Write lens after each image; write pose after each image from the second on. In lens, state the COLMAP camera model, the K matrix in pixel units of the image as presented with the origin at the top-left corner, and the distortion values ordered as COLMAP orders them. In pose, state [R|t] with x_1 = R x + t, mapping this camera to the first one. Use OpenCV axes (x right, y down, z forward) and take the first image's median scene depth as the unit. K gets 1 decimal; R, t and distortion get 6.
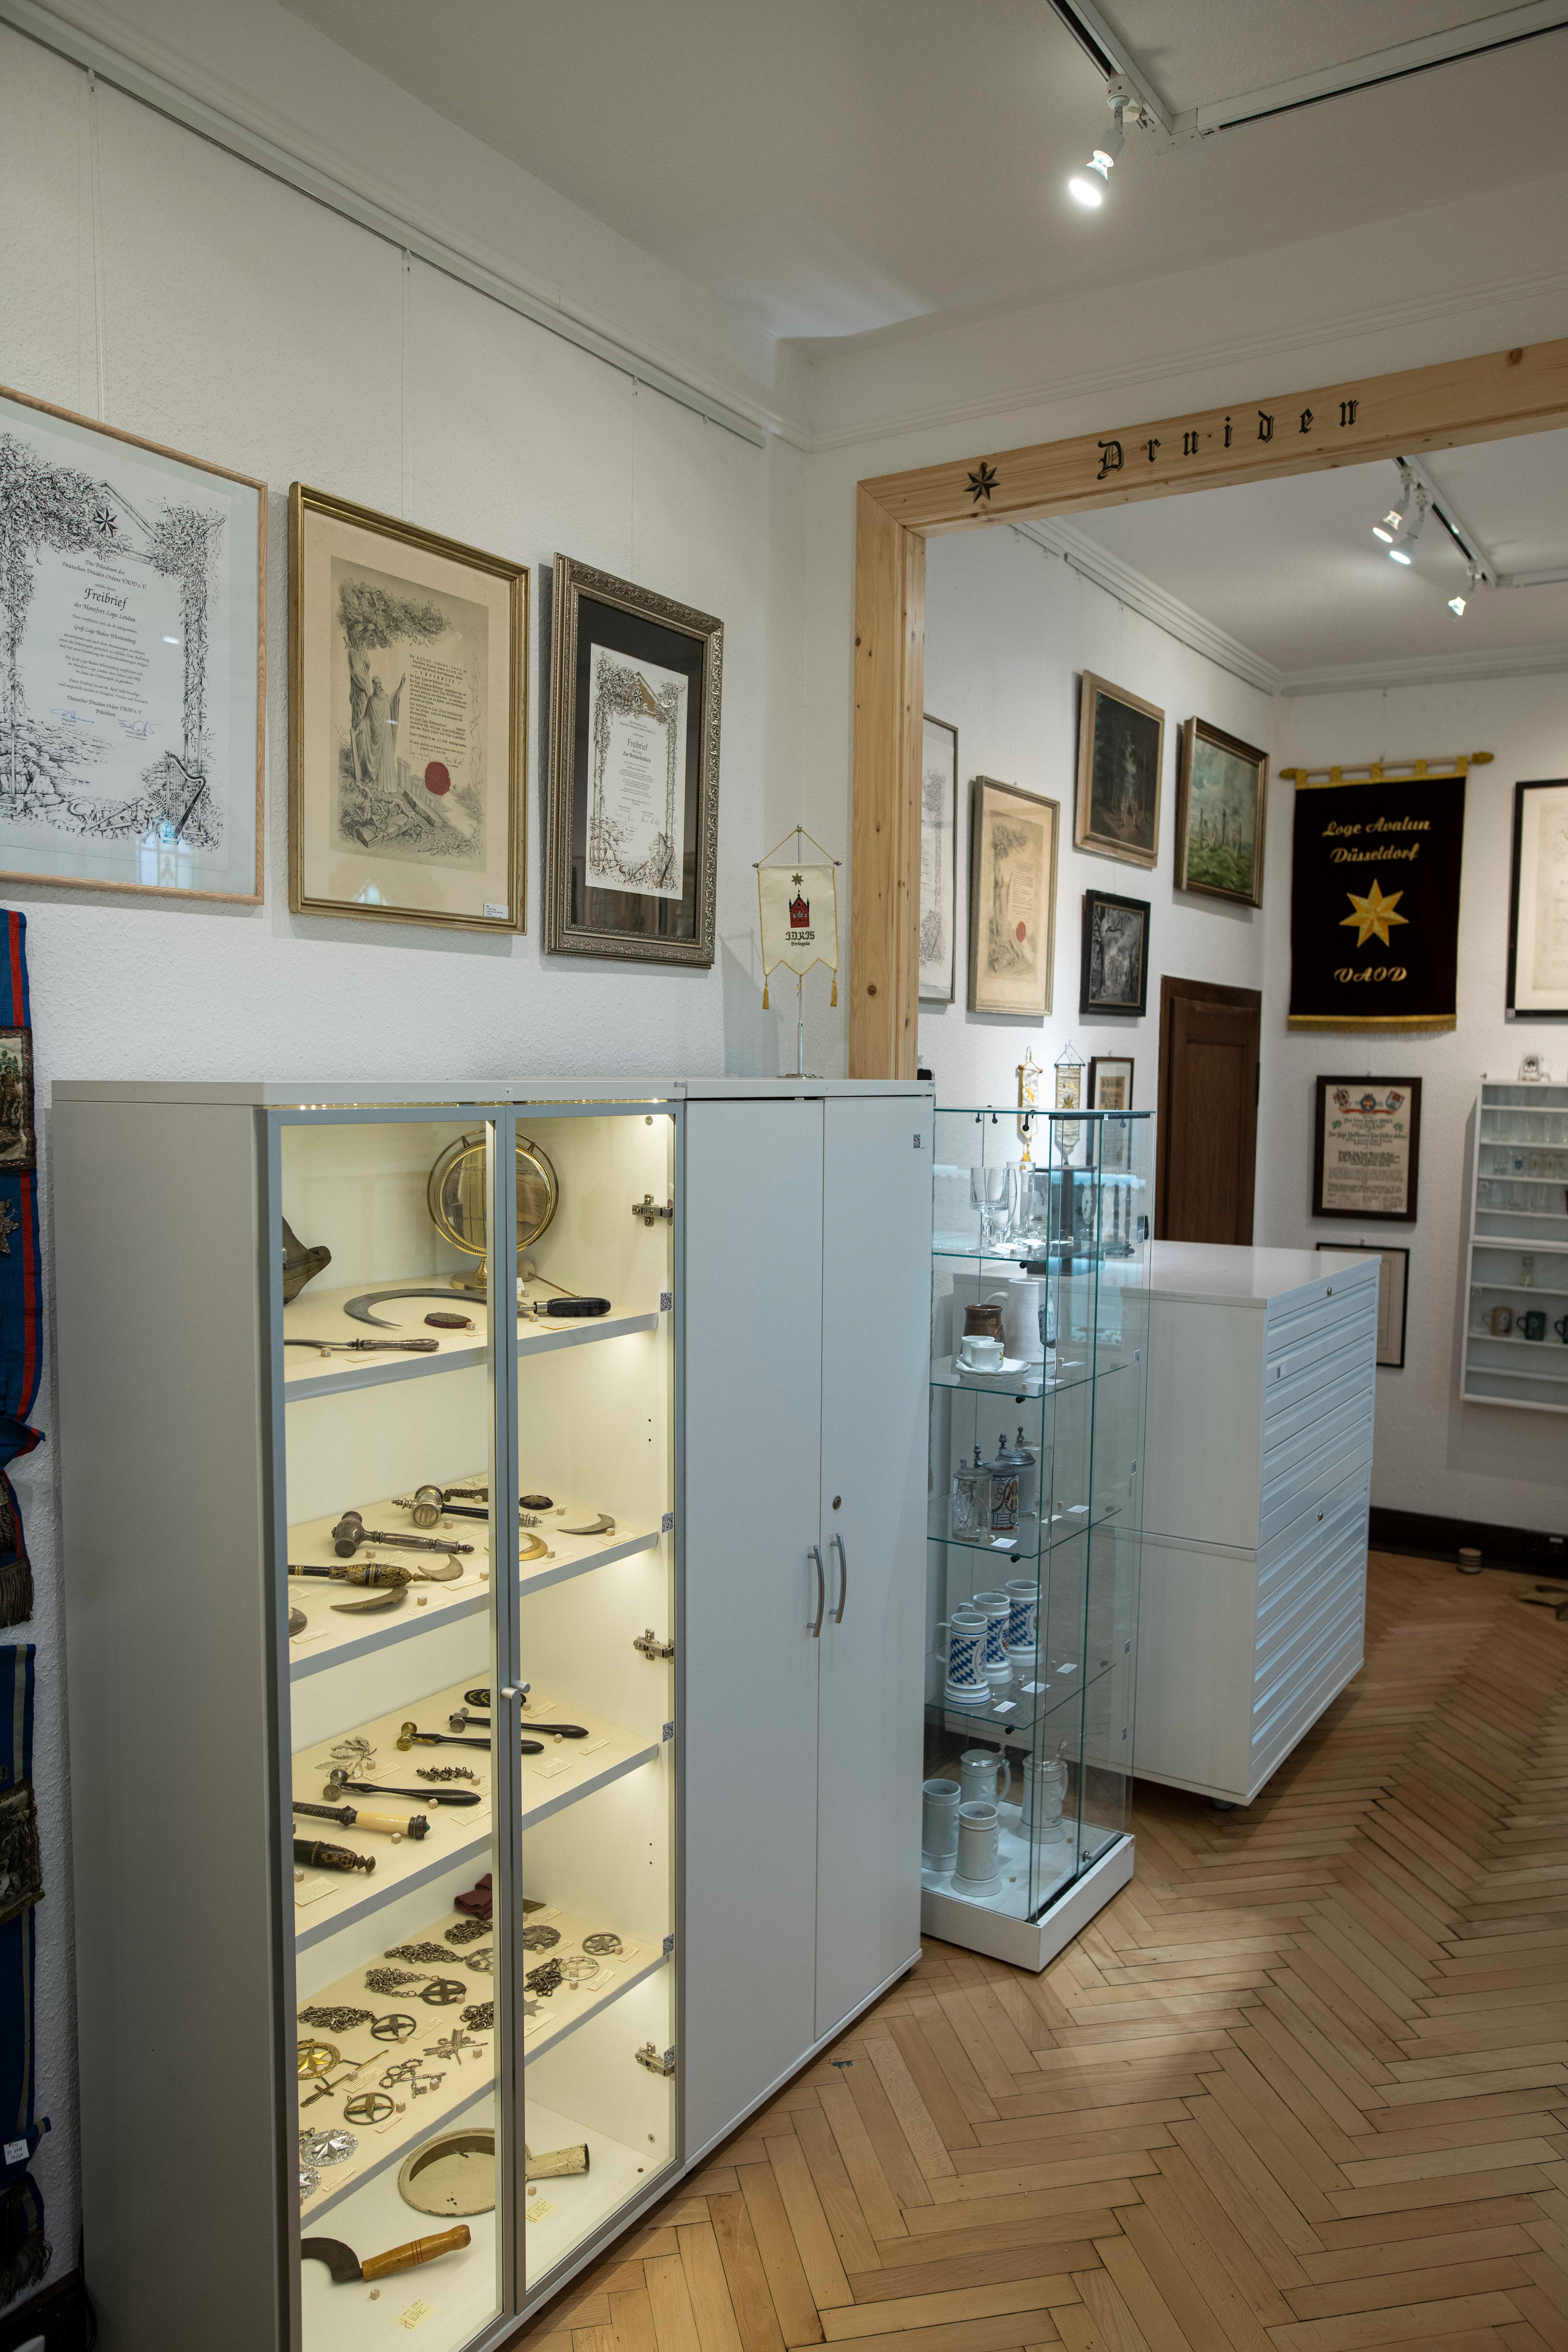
lens RADIAL K [[1619.9, 0, 801.0], [0, 1619.9, 1184.8], [0, 0, 1]] dist [-0.054992, 0.046203]
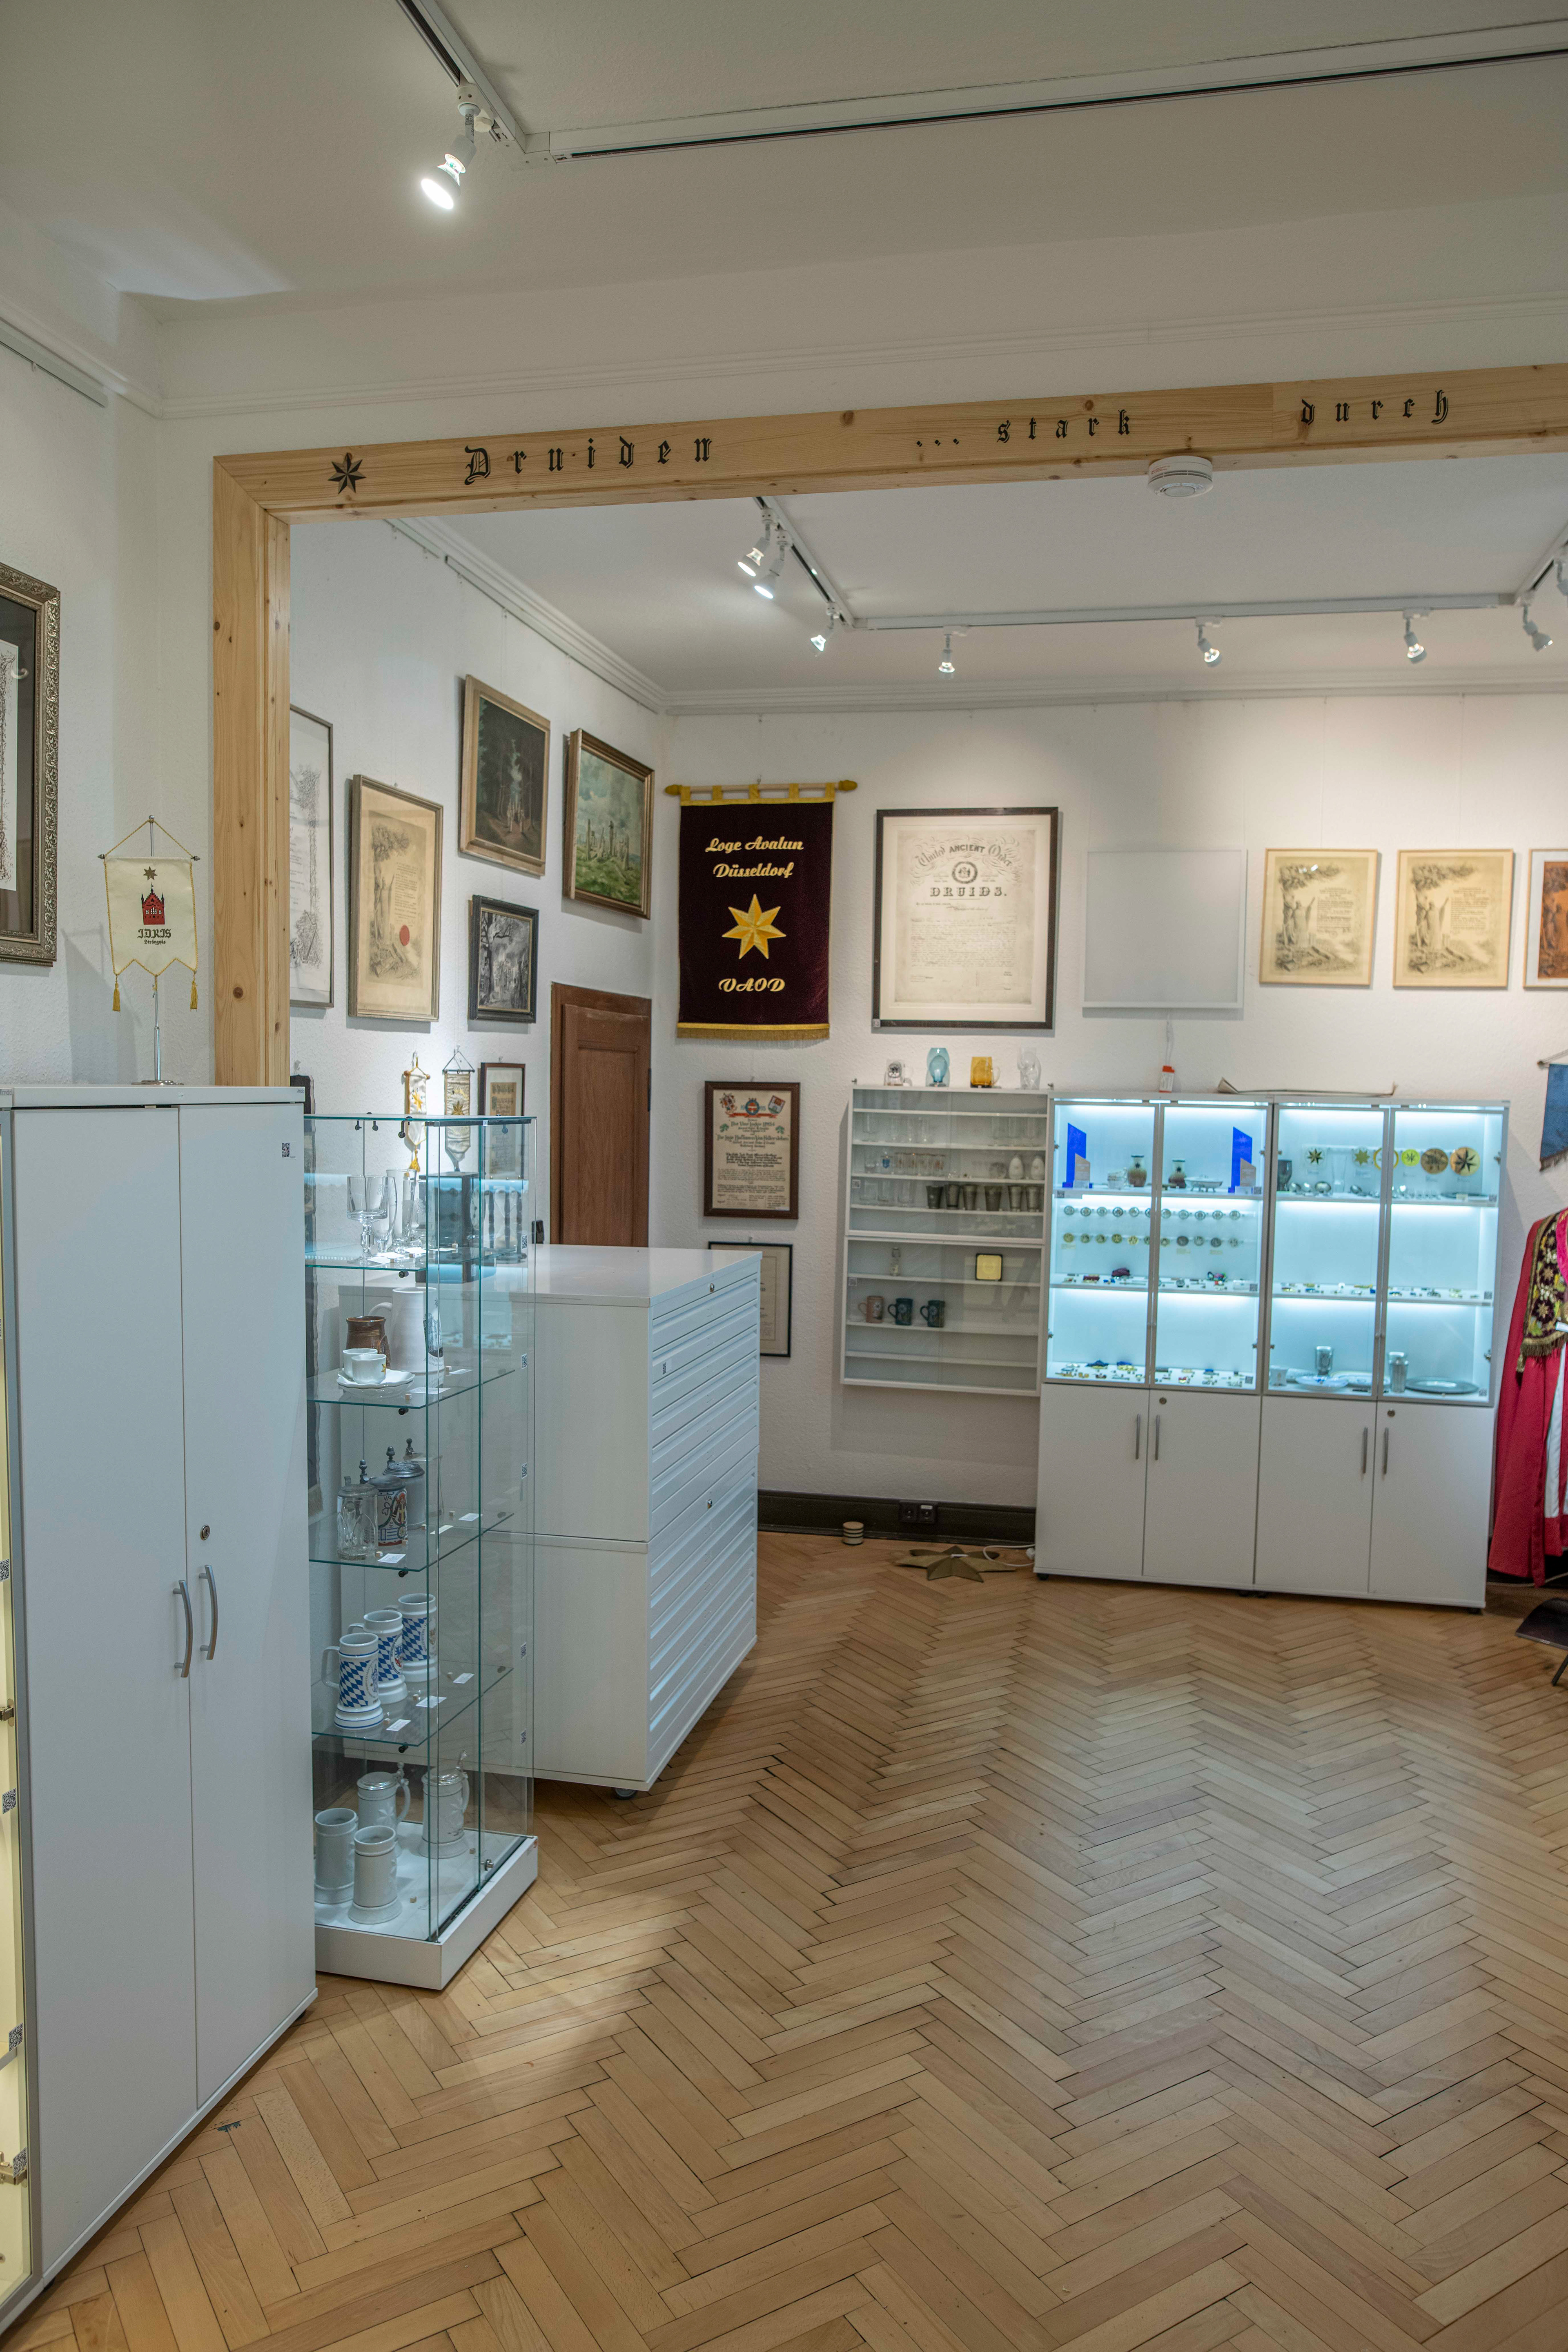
lens RADIAL K [[1619.9, 0, 802.7], [0, 1619.9, 1185.2], [0, 0, 1]] dist [-0.054992, 0.046203]
pose [[0.936808, -0.021101, 0.349206, 0.024423], [0.022189, 0.999753, 0.000885, -0.000012], [-0.349138, 0.006919, 0.937046, -0.005426]]
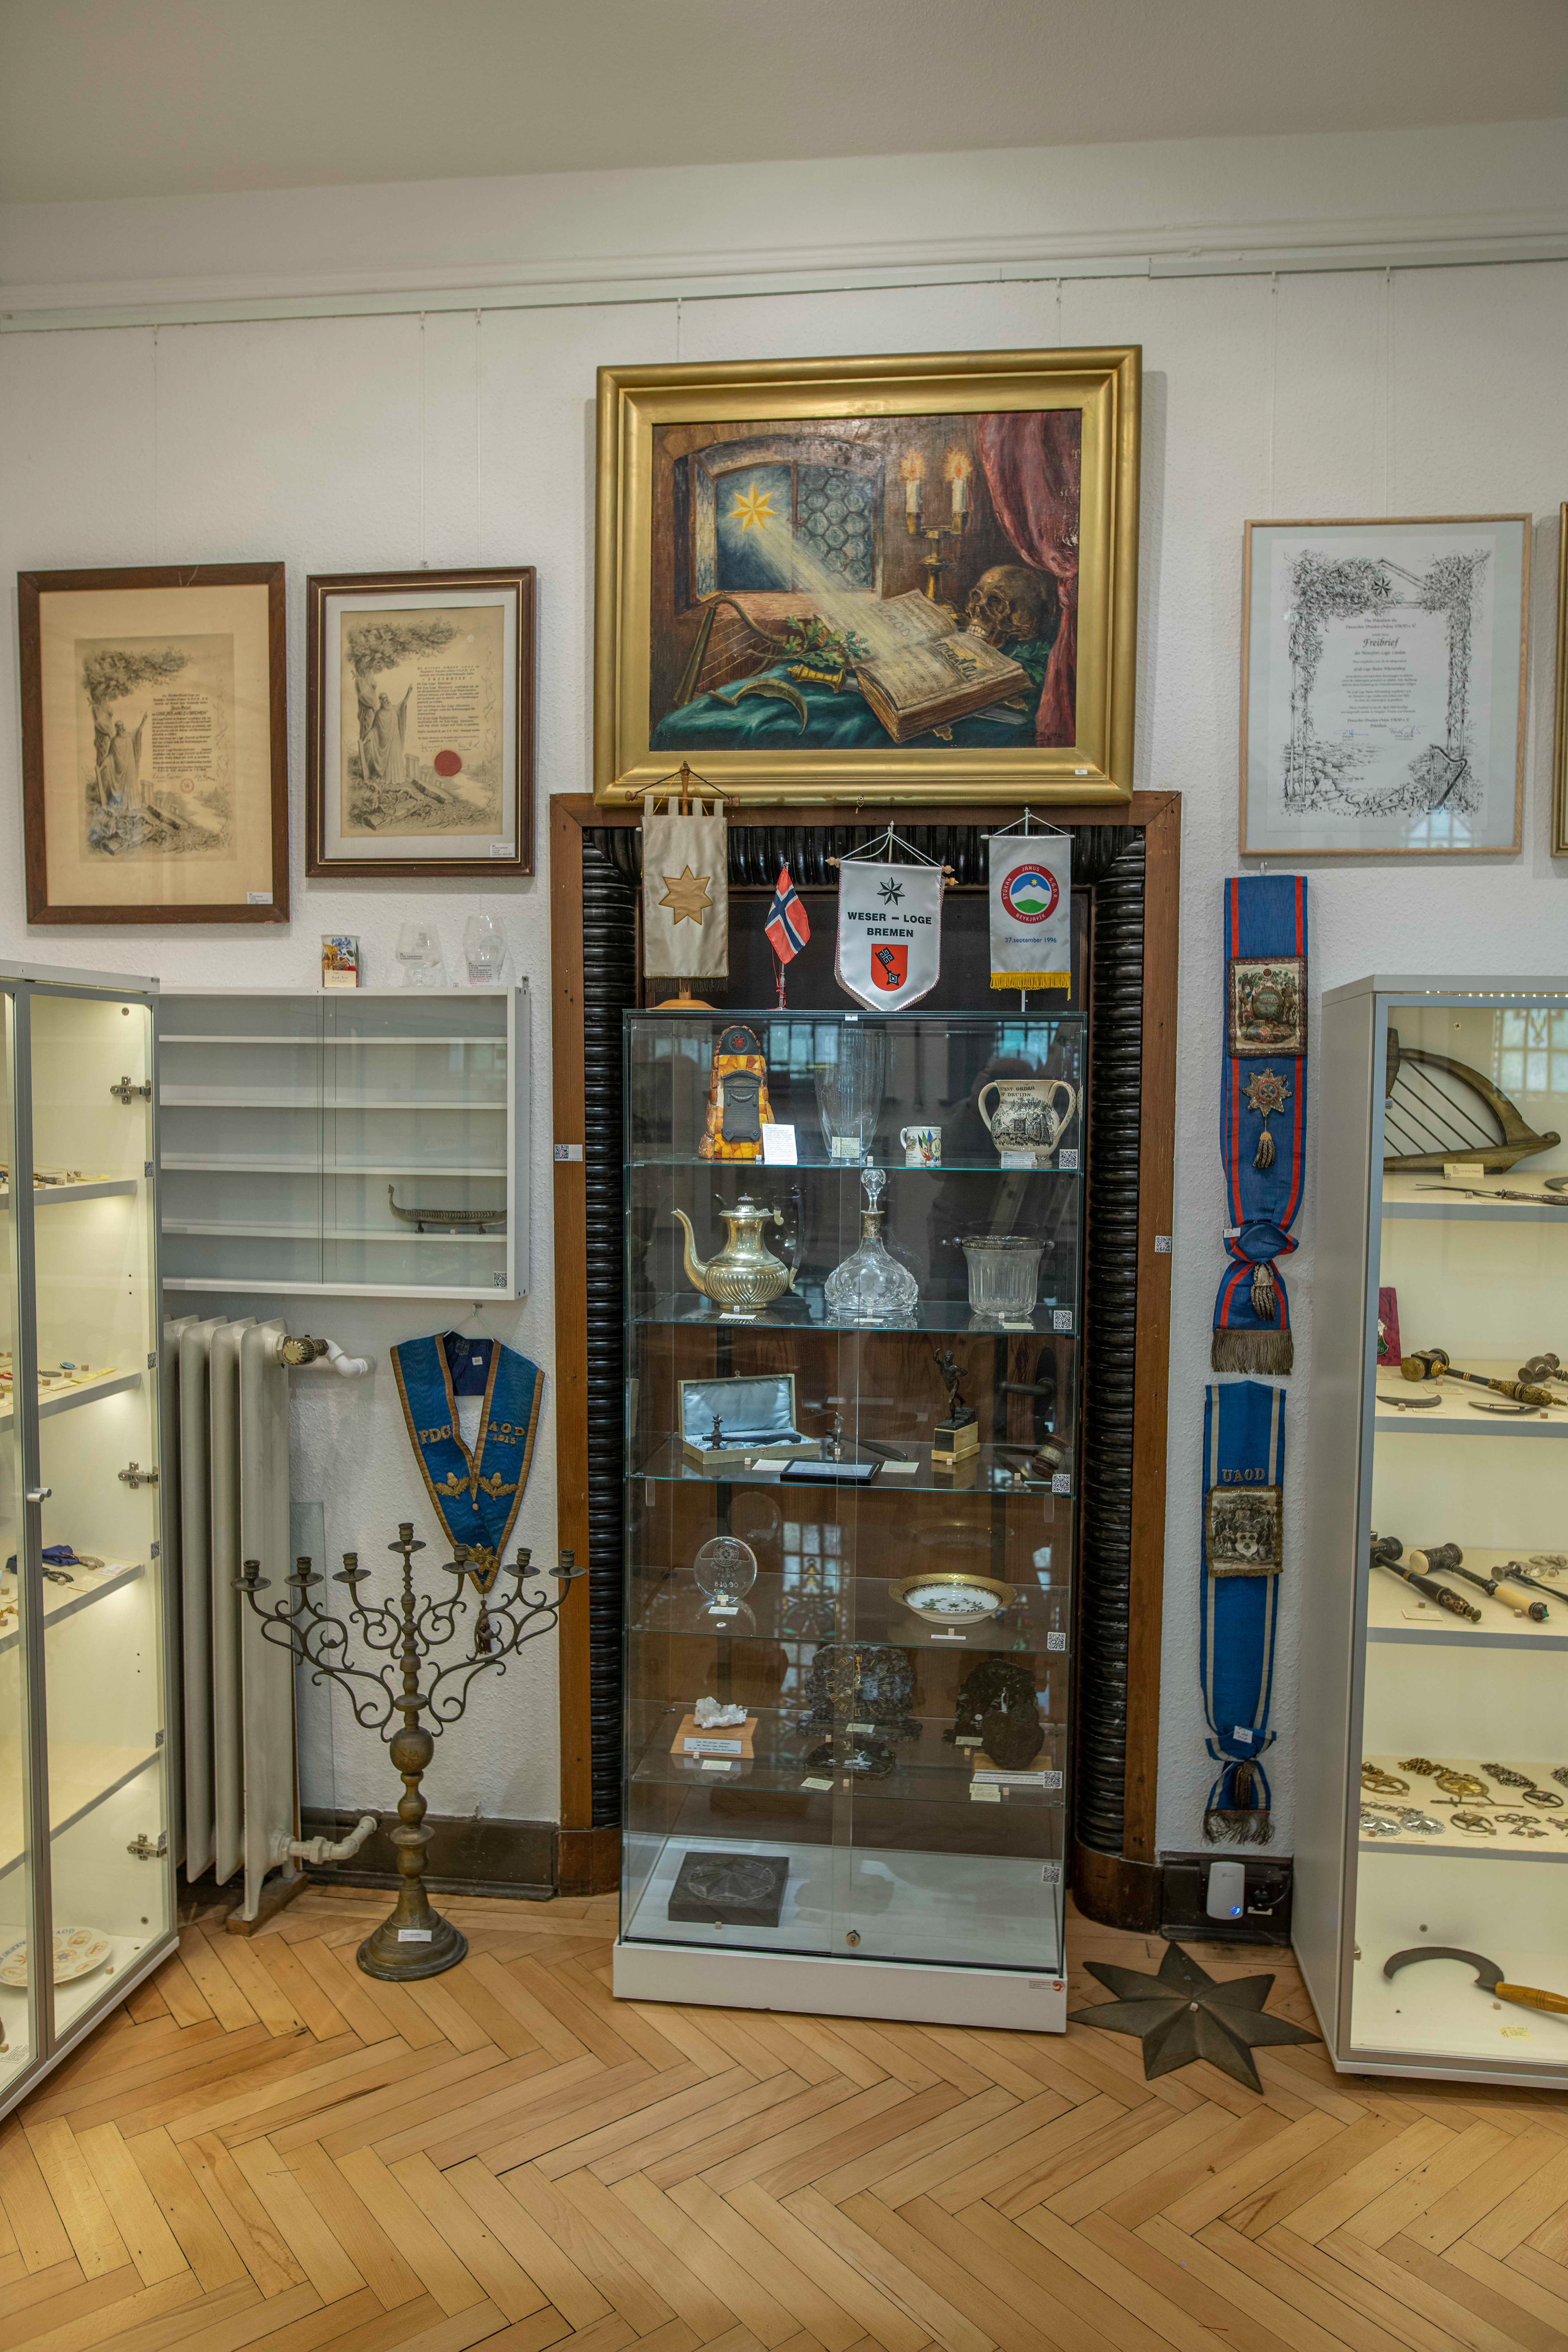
lens RADIAL K [[1619.9, 0, 804.8], [0, 1619.9, 1188.2], [0, 0, 1]] dist [-0.054992, 0.046203]
pose [[0.444132, 0.045893, -0.894785, 0.408637], [-0.070525, 0.997379, 0.016150, 0.077719], [0.893182, 0.055932, 0.446204, -0.021807]]
